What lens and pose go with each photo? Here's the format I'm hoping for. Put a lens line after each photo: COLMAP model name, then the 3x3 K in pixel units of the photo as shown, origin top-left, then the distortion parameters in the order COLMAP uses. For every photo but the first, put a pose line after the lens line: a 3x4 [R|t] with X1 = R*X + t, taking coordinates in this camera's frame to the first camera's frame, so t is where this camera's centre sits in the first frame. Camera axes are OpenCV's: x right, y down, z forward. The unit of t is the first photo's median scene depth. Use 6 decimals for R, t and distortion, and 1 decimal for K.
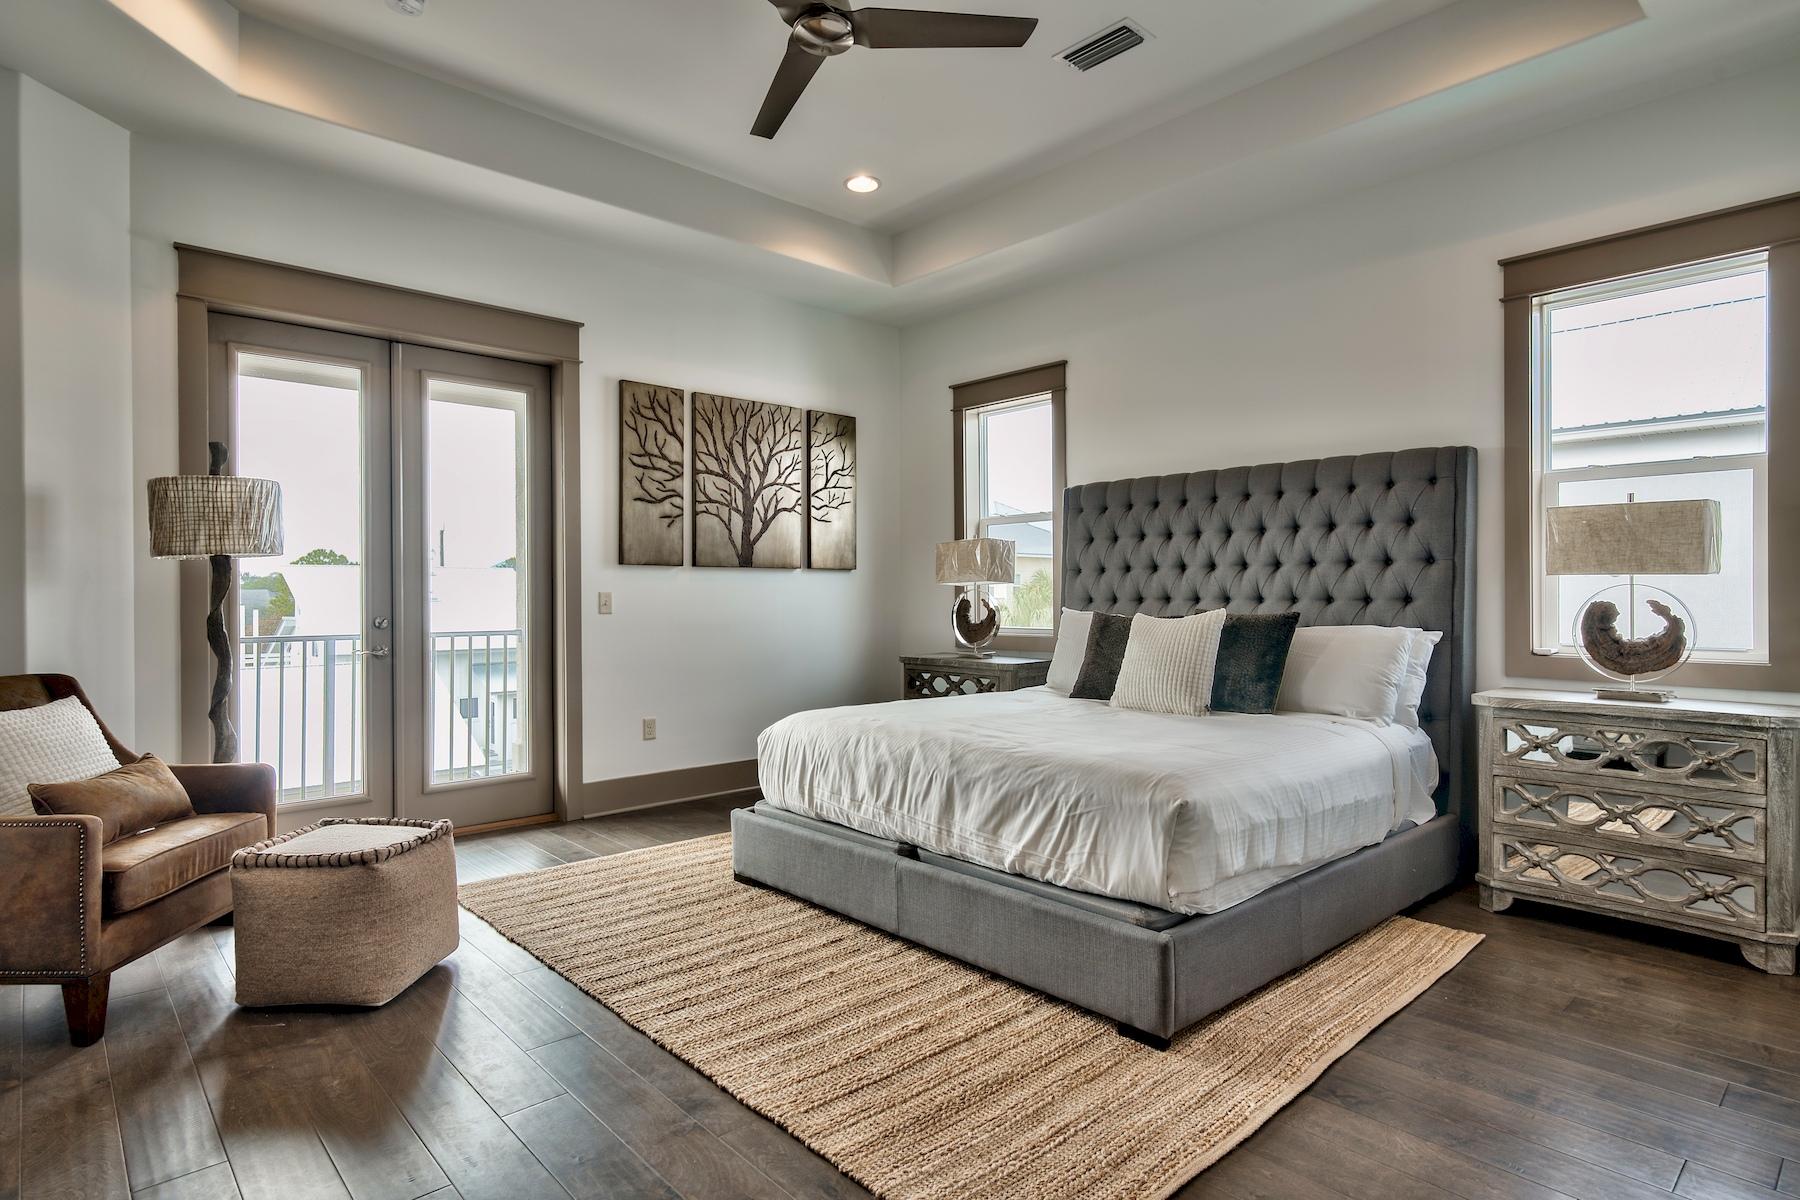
lens RADIAL K [[955.6, 0, 900.4], [0, 955.6, 601.1], [0, 0, 1]] dist [-0.001735, -0.000770]
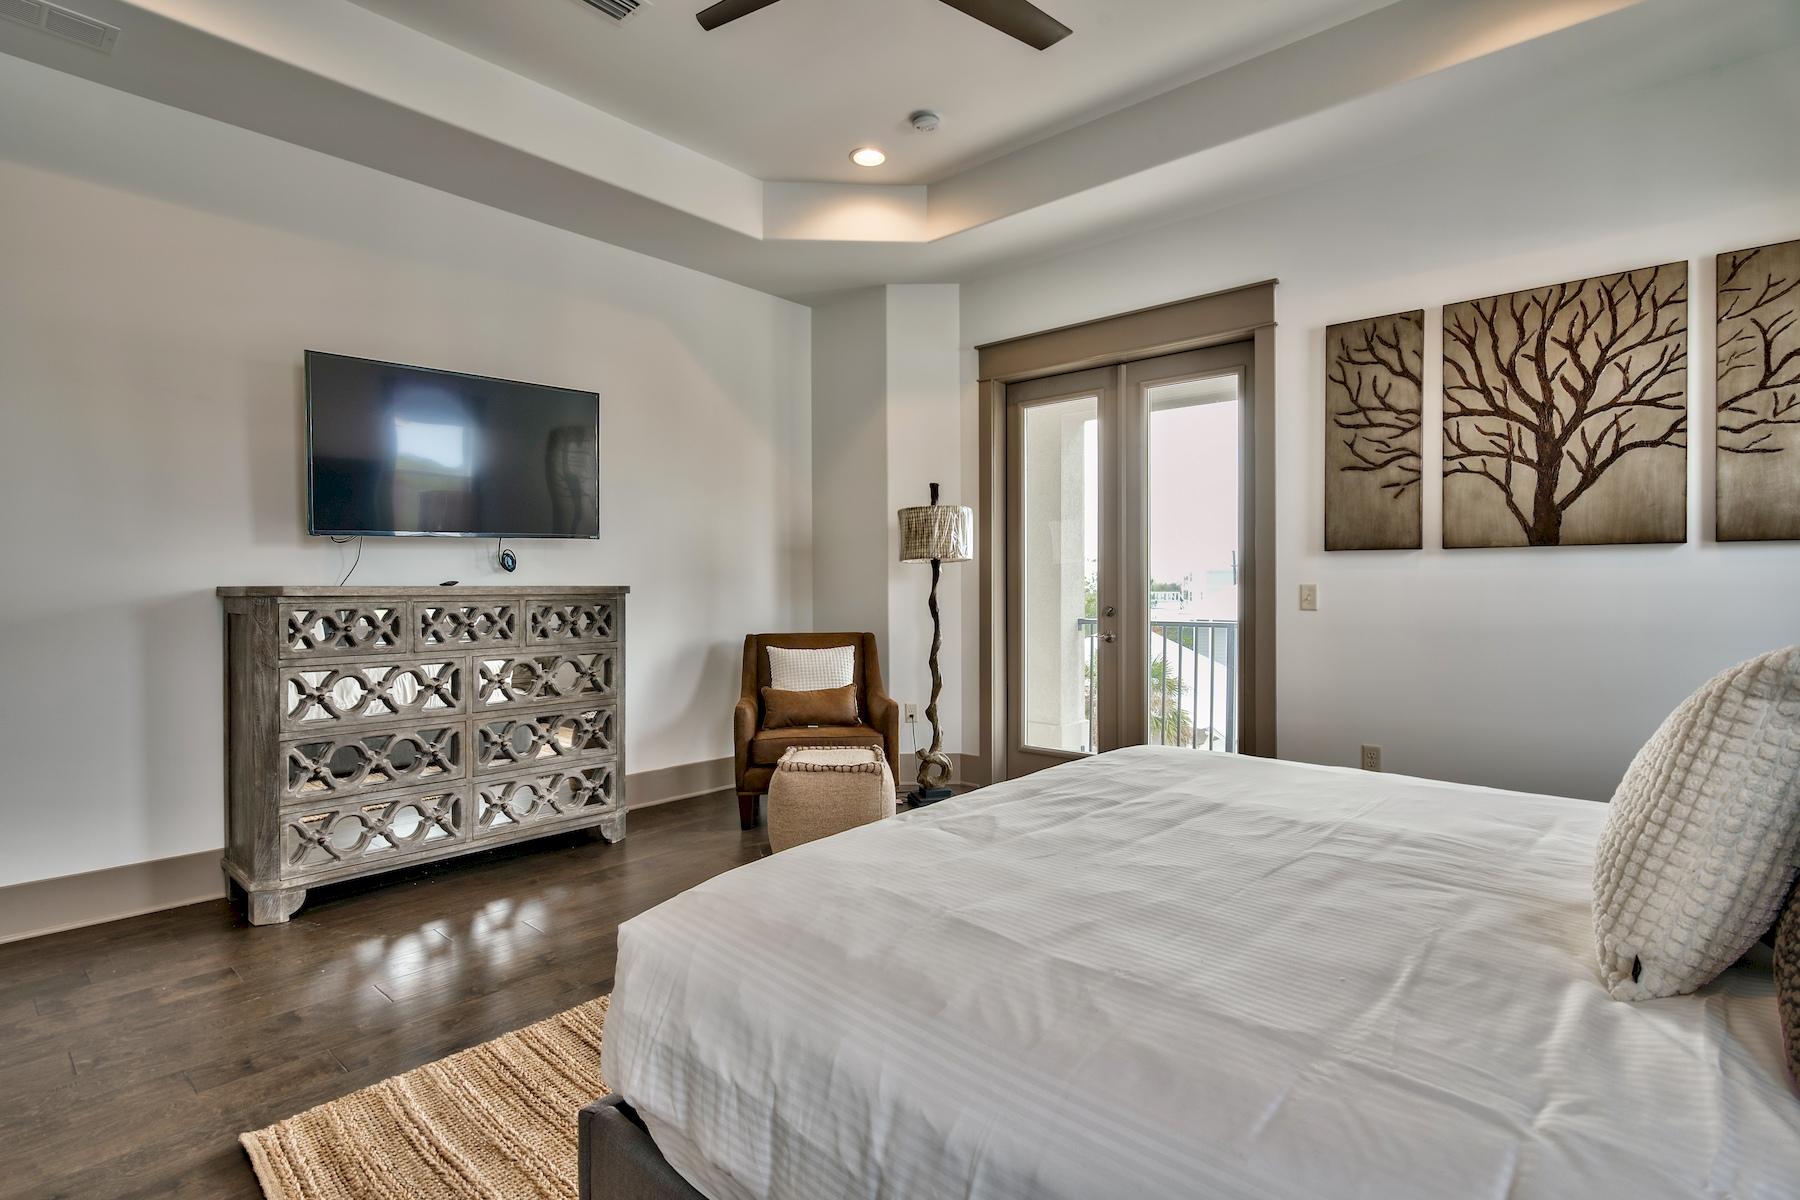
lens RADIAL K [[906.7, 0, 900.6], [0, 906.7, 587.0], [0, 0, 1]] dist [0.000381, 0.000572]
pose [[0.079434, 0.001597, -0.996839, 0.423968], [-0.010071, 0.999949, 0.000800, -0.004043], [0.996789, 0.009976, 0.079446, 0.532104]]
